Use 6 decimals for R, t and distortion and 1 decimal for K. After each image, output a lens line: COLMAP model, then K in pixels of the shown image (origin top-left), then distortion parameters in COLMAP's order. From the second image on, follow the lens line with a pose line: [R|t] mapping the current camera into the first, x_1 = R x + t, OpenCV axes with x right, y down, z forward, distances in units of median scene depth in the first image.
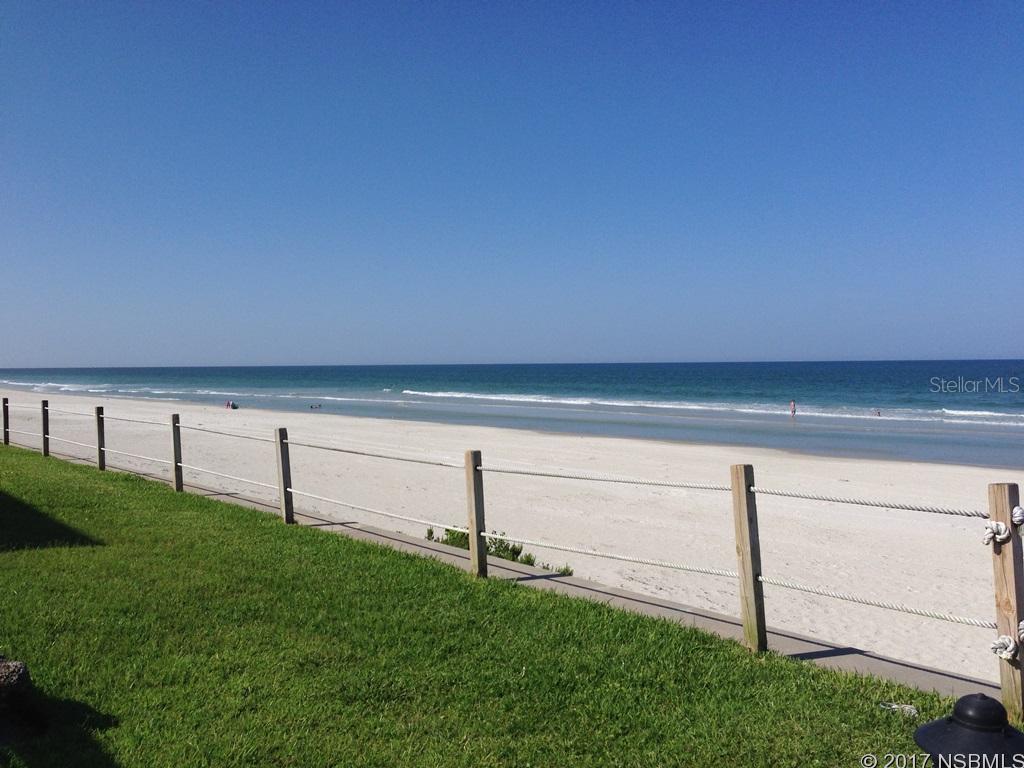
lens RADIAL K [[945.6, 0, 512.0], [0, 945.6, 384.0], [0, 0, 1]] dist [0.073100, -0.007430]
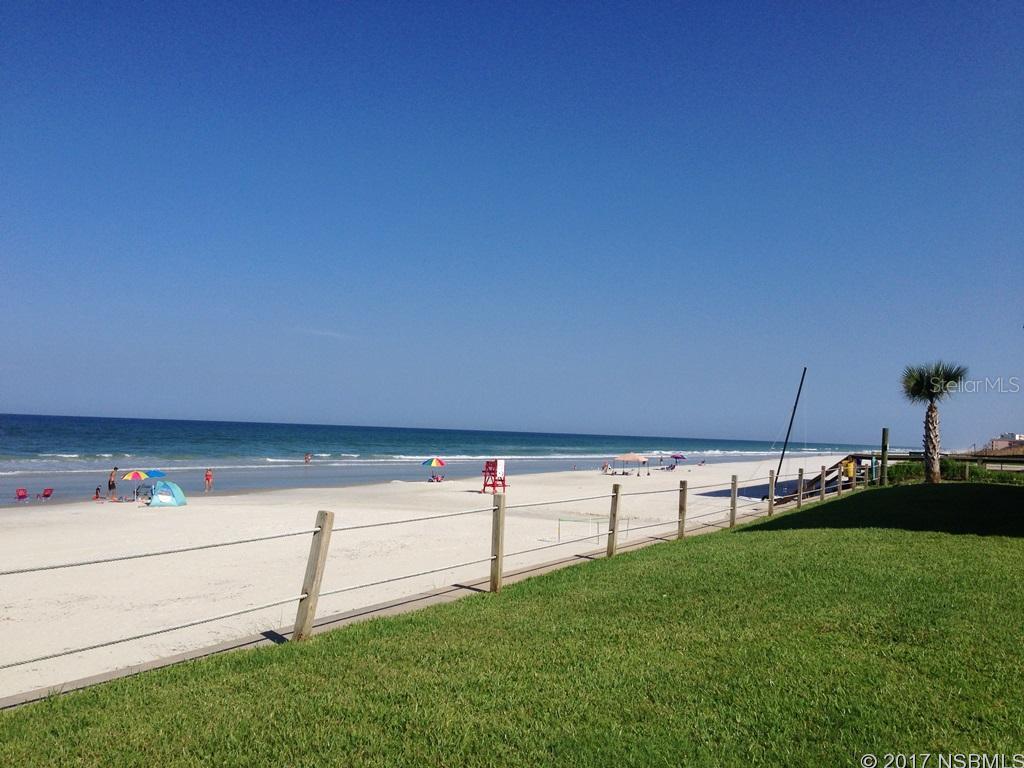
lens RADIAL K [[945.6, 0, 512.0], [0, 945.6, 384.0], [0, 0, 1]] dist [0.073100, -0.007430]
pose [[-0.452241, 0.037378, 0.891112, -1.144413], [-0.022348, 0.998333, -0.053217, -0.016918], [-0.891616, -0.043982, -0.450652, 1.455722]]
